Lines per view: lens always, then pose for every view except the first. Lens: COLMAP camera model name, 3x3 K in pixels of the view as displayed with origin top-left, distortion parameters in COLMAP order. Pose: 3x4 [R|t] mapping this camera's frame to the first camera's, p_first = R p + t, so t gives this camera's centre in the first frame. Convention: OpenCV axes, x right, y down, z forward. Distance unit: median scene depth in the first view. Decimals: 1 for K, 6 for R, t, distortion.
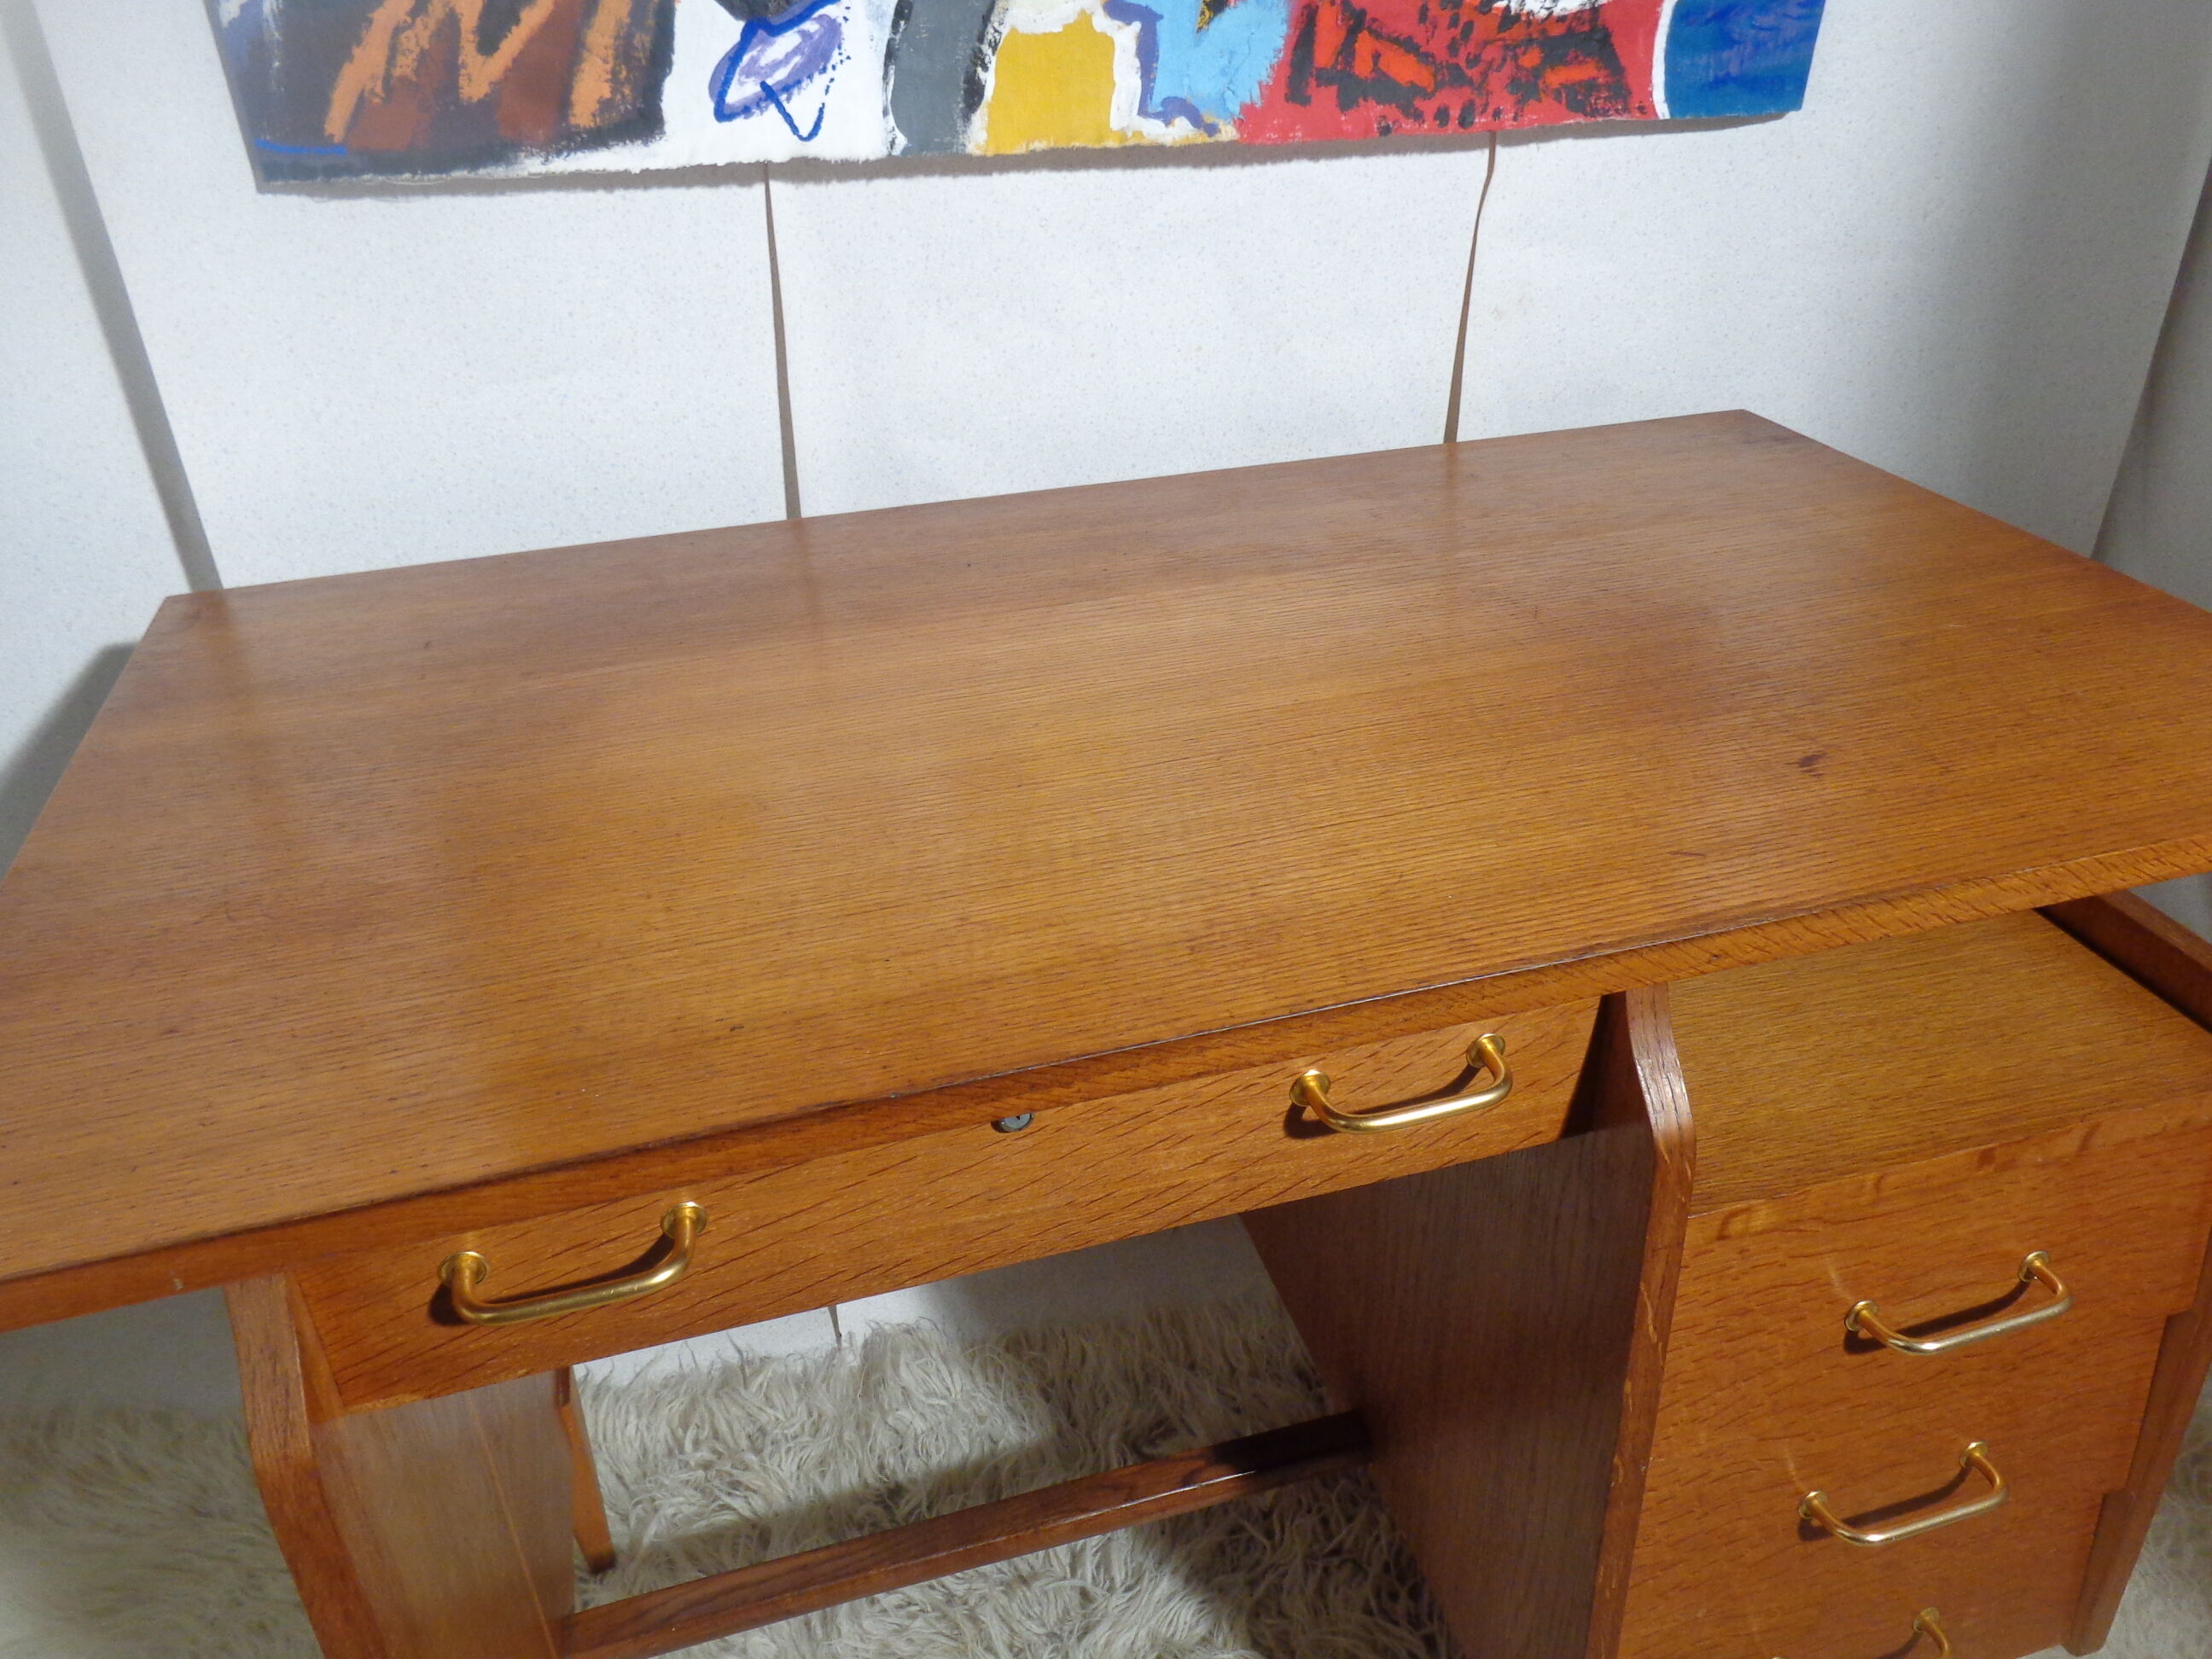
lens RADIAL K [[1674.2, 0, 1106.0], [0, 1674.2, 829.5], [0, 0, 1]] dist [0.005117, -0.006776]
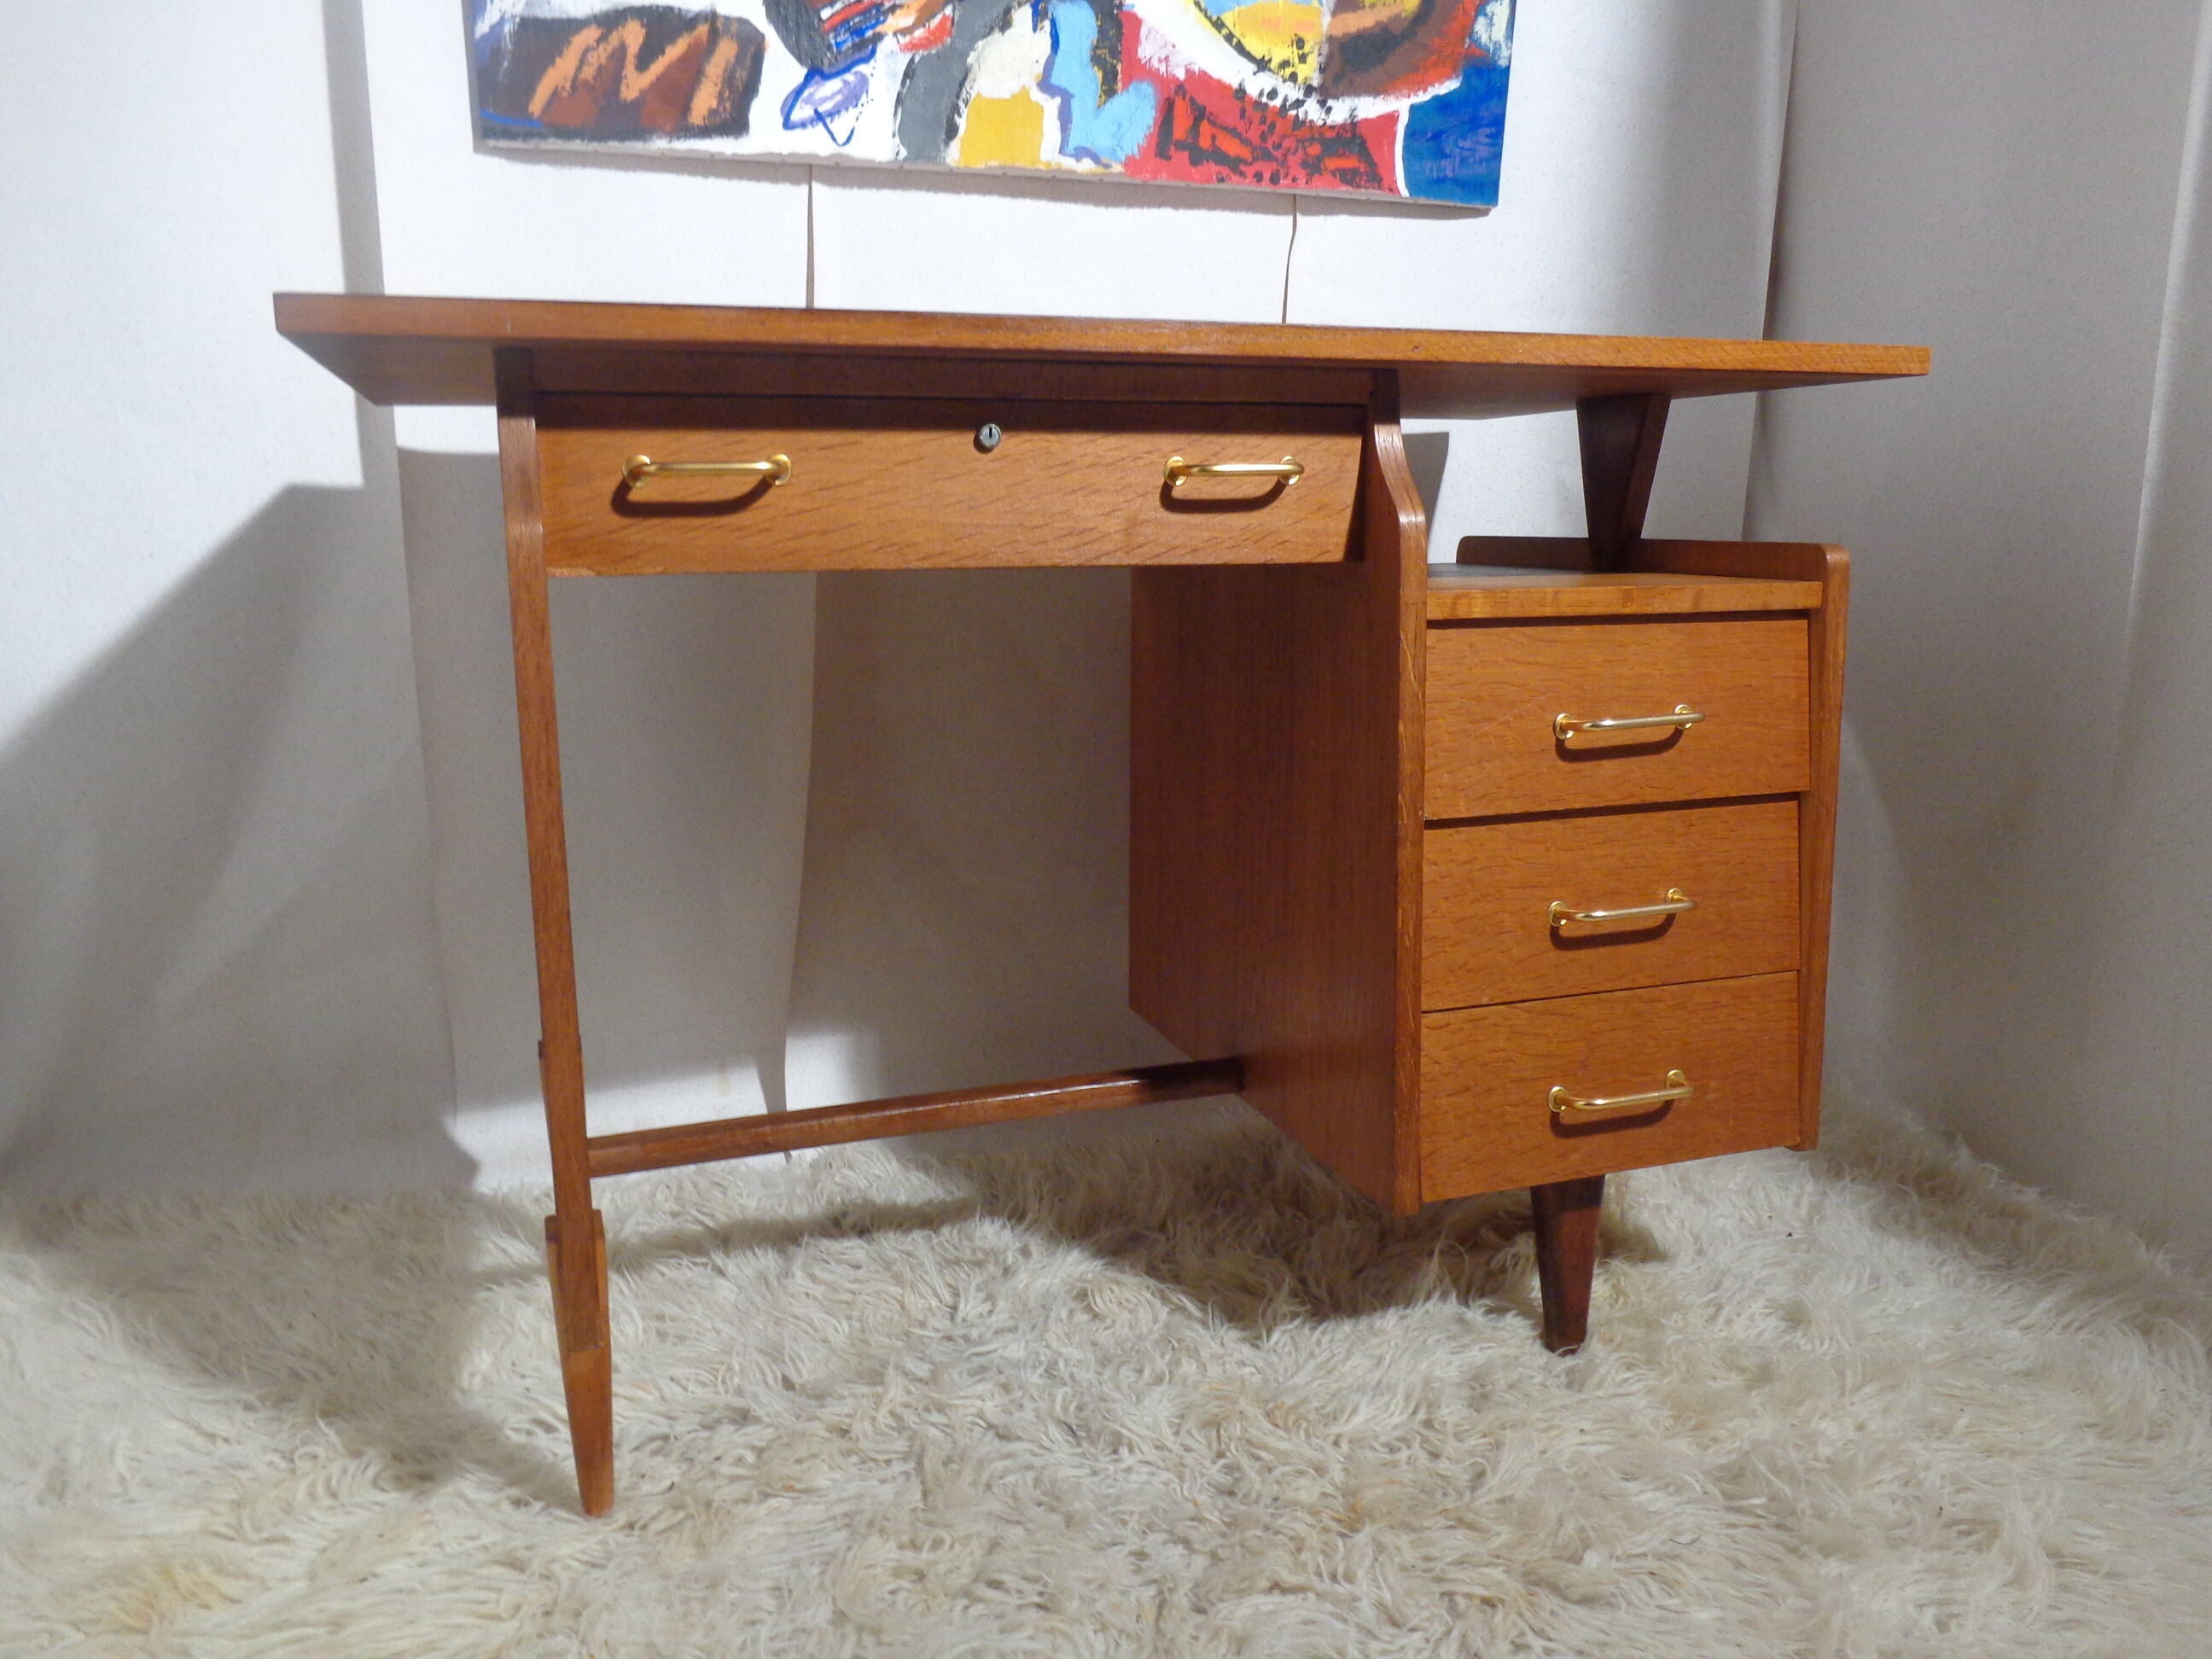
lens RADIAL K [[1667.9, 0, 1102.3], [0, 1667.9, 818.9], [0, 0, 1]] dist [0.000007, 0.000113]
pose [[0.998222, 0.013549, 0.058049, -0.022277], [0.006453, 0.943538, -0.331201, 0.682930], [-0.059259, 0.330987, 0.941773, -0.244047]]
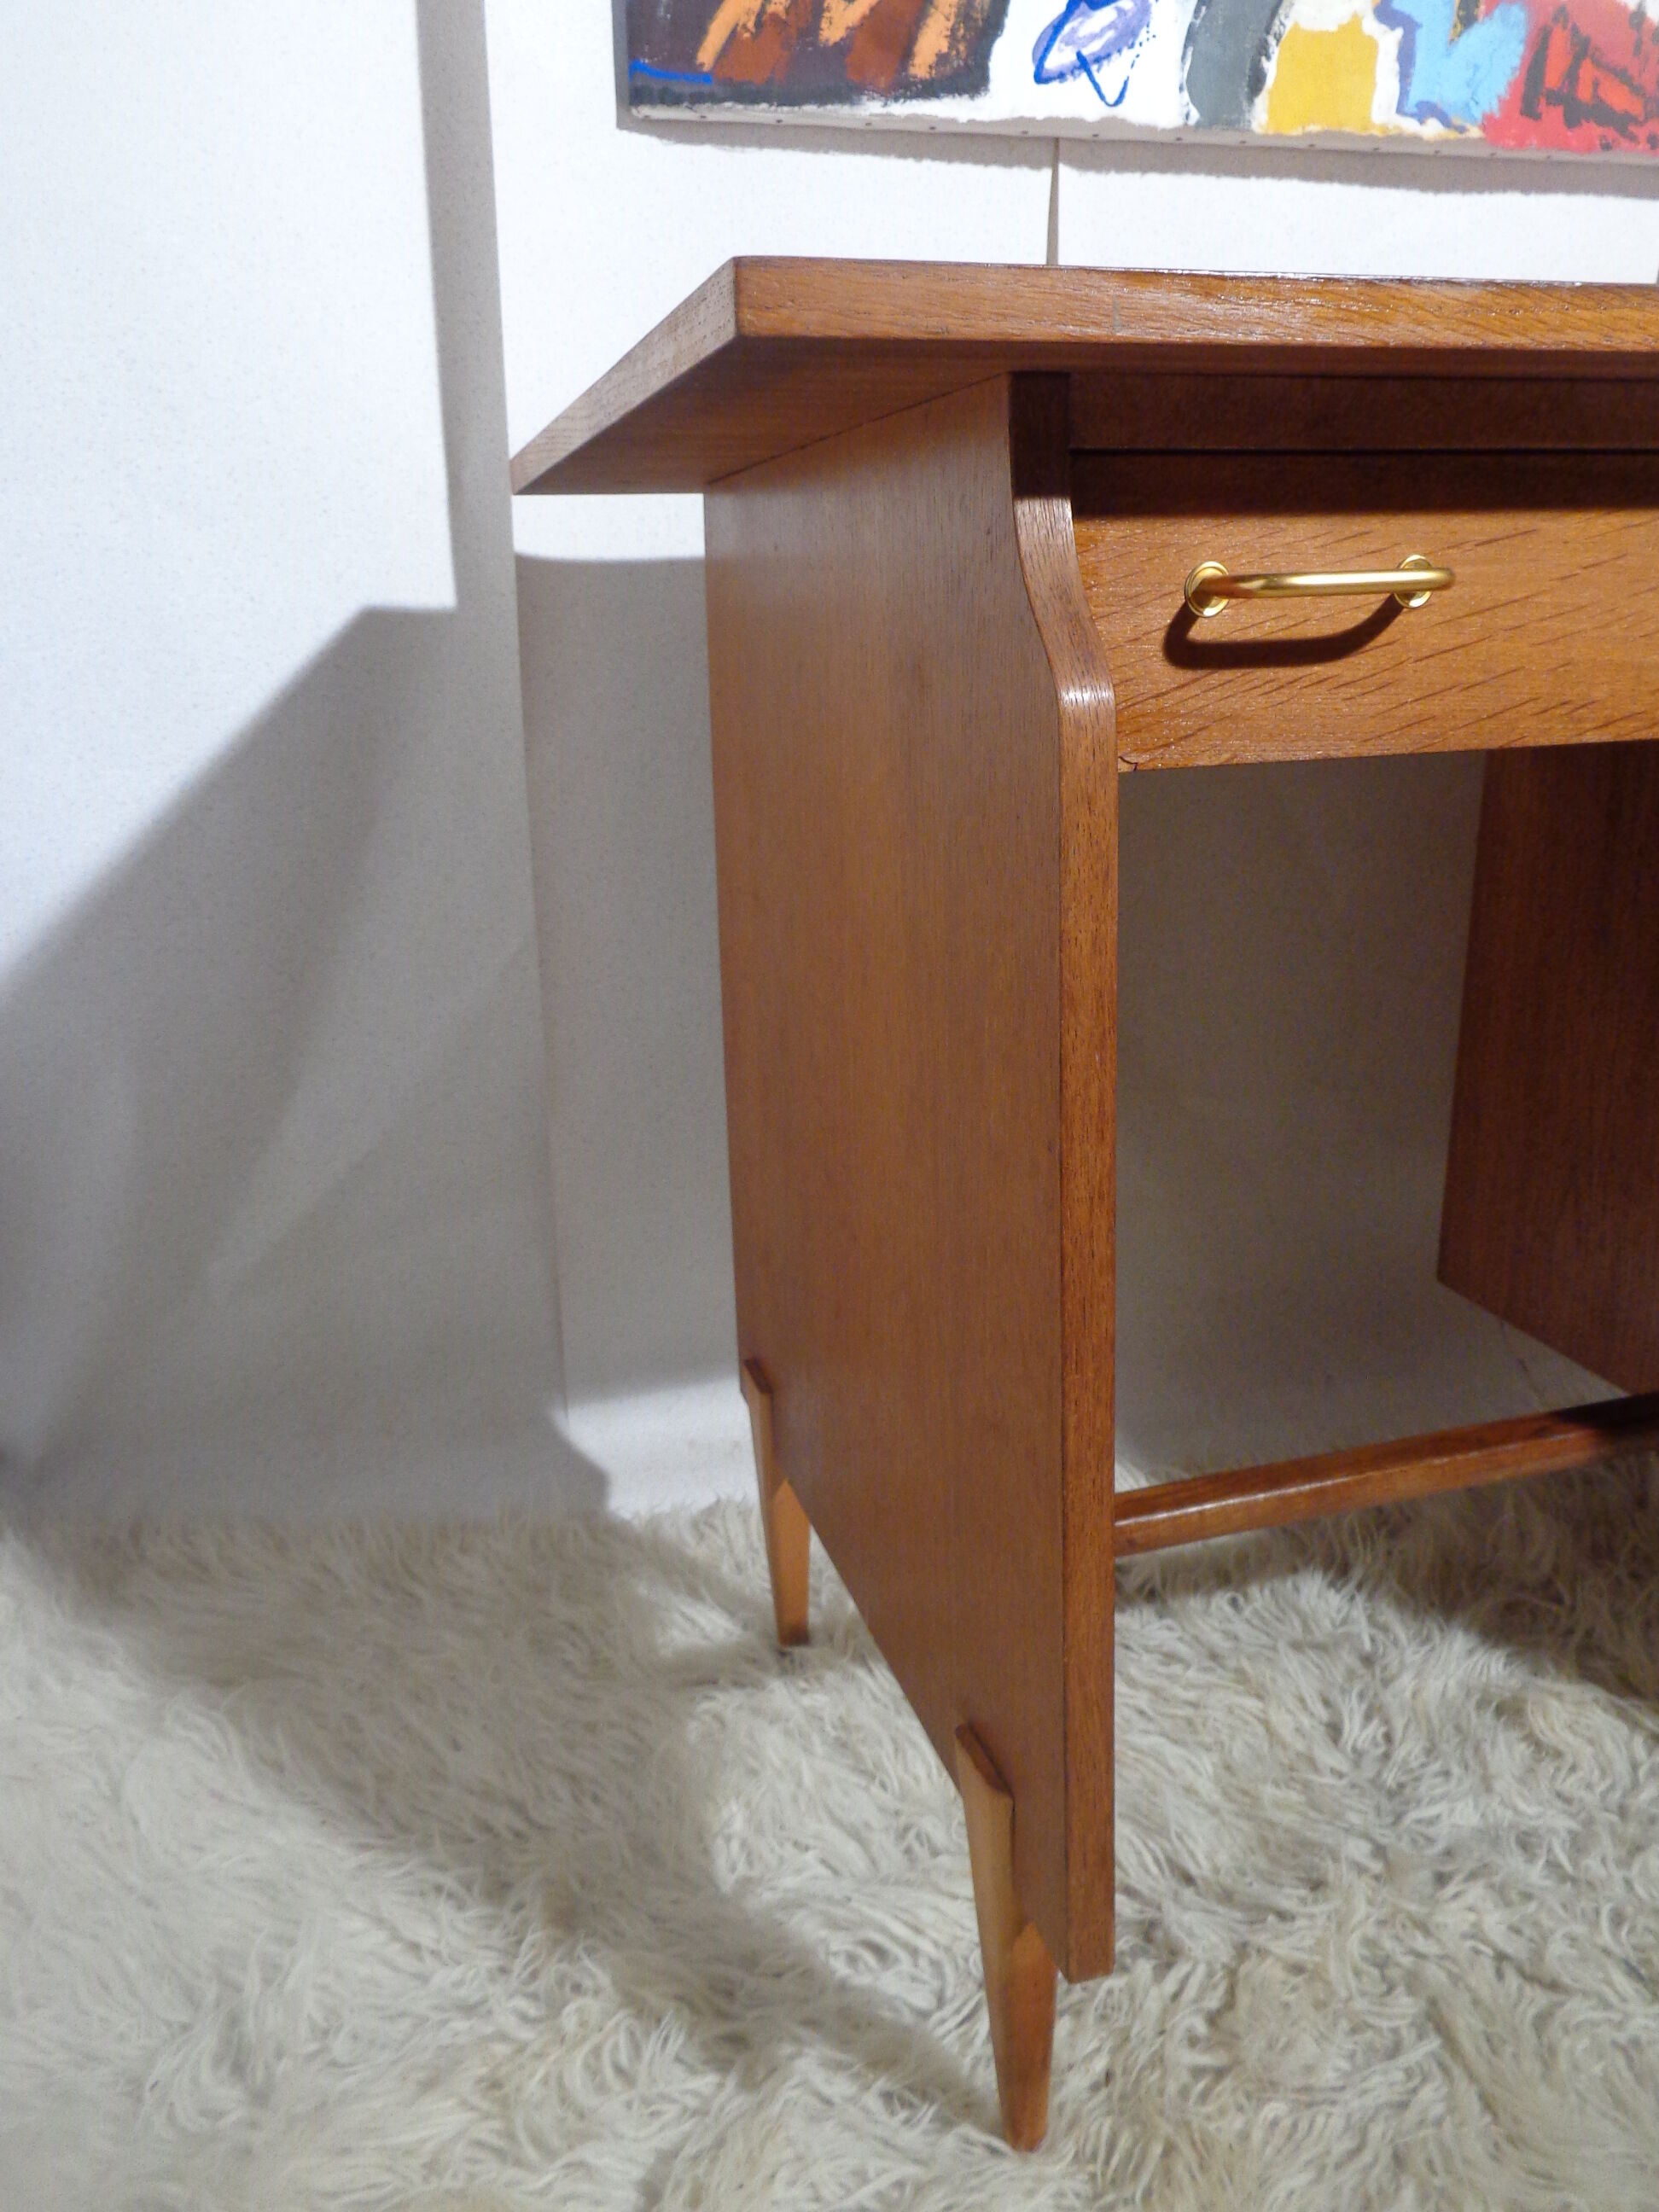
lens RADIAL K [[1682.1, 0, 827.5], [0, 1682.1, 1078.8], [0, 0, 1]] dist [-0.045938, 0.044562]
pose [[0.999982, 0.003202, 0.005067, -0.373911], [-0.001898, 0.971038, -0.238919, 0.466126], [-0.005685, 0.238905, 0.971026, 0.108689]]
